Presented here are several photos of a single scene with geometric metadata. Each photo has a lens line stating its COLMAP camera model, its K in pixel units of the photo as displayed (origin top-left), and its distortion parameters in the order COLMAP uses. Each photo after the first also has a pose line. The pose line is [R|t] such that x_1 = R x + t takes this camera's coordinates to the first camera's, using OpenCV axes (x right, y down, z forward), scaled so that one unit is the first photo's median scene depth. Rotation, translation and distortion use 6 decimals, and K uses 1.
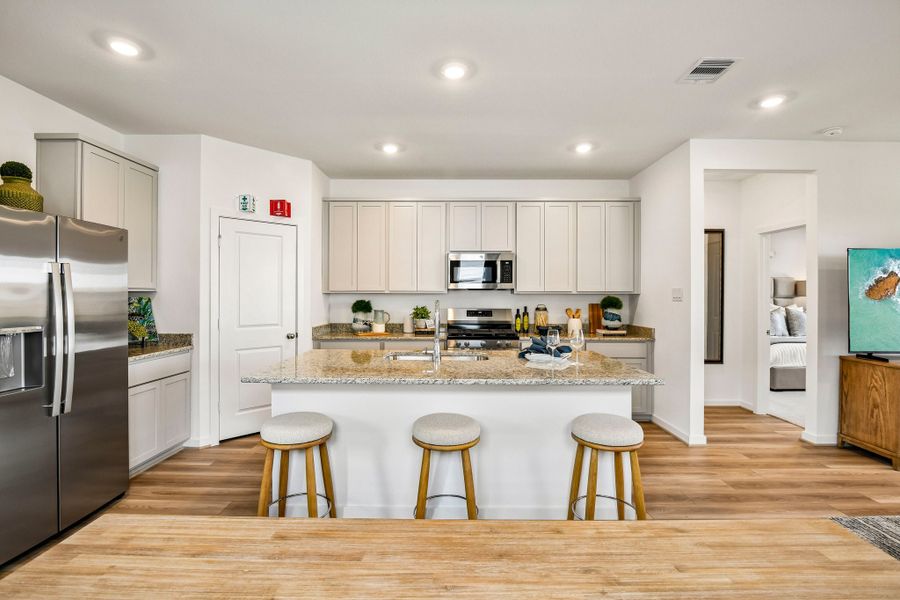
lens RADIAL K [[410.0, 0, 449.5], [0, 410.0, 293.3], [0, 0, 1]] dist [-0.010226, -0.000683]
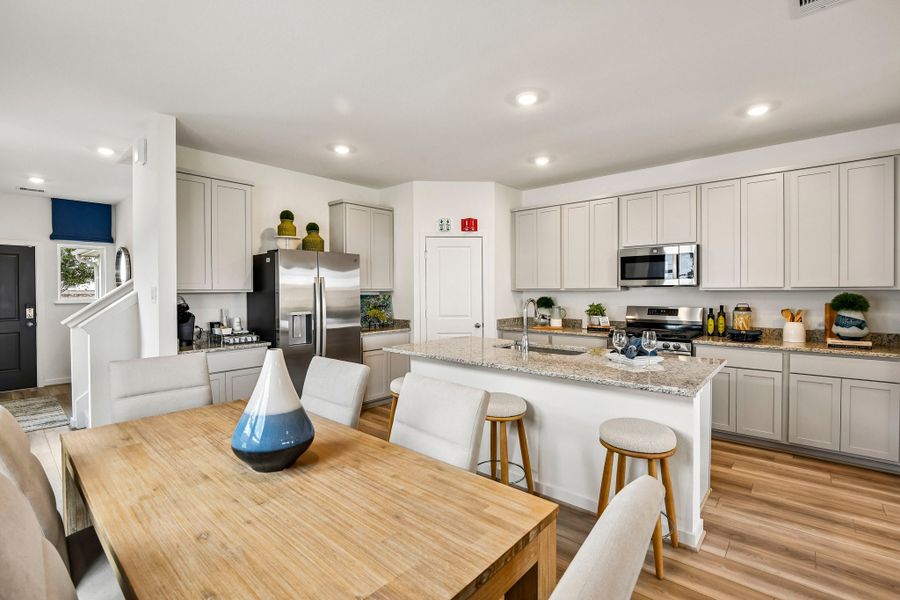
lens RADIAL K [[412.6, 0, 448.0], [0, 412.6, 288.4], [0, 0, 1]] dist [-0.011623, -0.000874]
pose [[0.754006, -0.008408, -0.656814, 0.355818], [0.009416, 0.999954, -0.001991, -0.007383], [0.656800, -0.004683, 0.754050, -0.011051]]
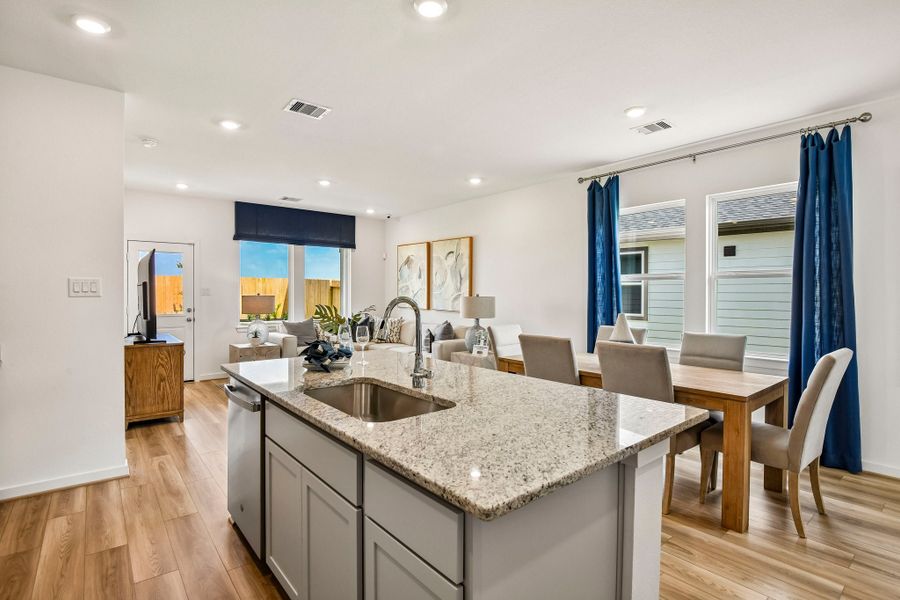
lens RADIAL K [[443.5, 0, 450.0], [0, 443.5, 300.0], [0, 0, 1]] dist [-0.000871, -0.000318]
pose [[-0.646295, -0.016921, 0.762900, -0.406041], [-0.007013, 0.999844, 0.016236, 0.005972], [-0.763055, 0.005143, -0.646313, 0.906833]]
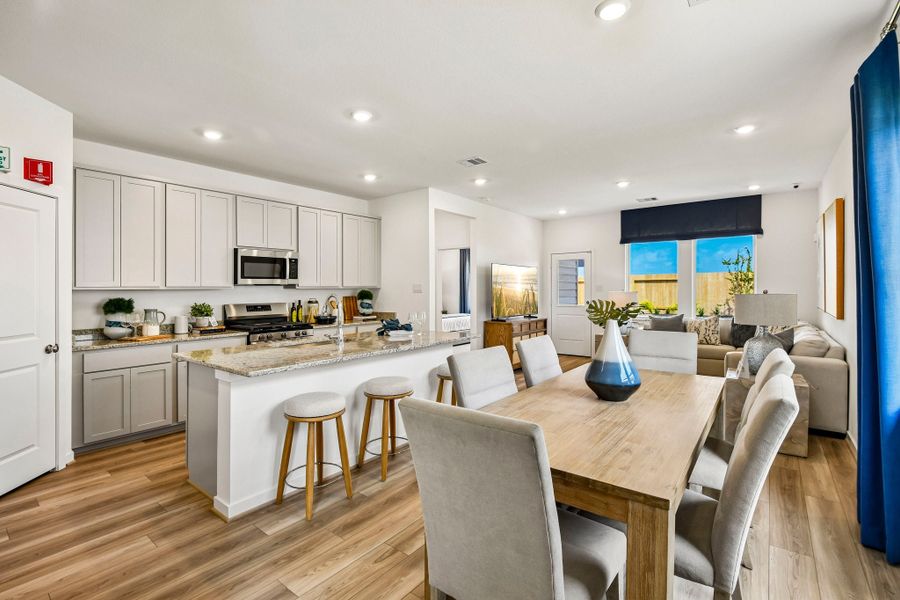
lens RADIAL K [[414.1, 0, 446.4], [0, 414.1, 292.0], [0, 0, 1]] dist [-0.003557, -0.000491]
pose [[0.612583, -0.013100, 0.790297, -0.515249], [0.006466, 0.999912, 0.011563, -0.000556], [-0.790380, -0.001974, 0.612614, -0.007843]]
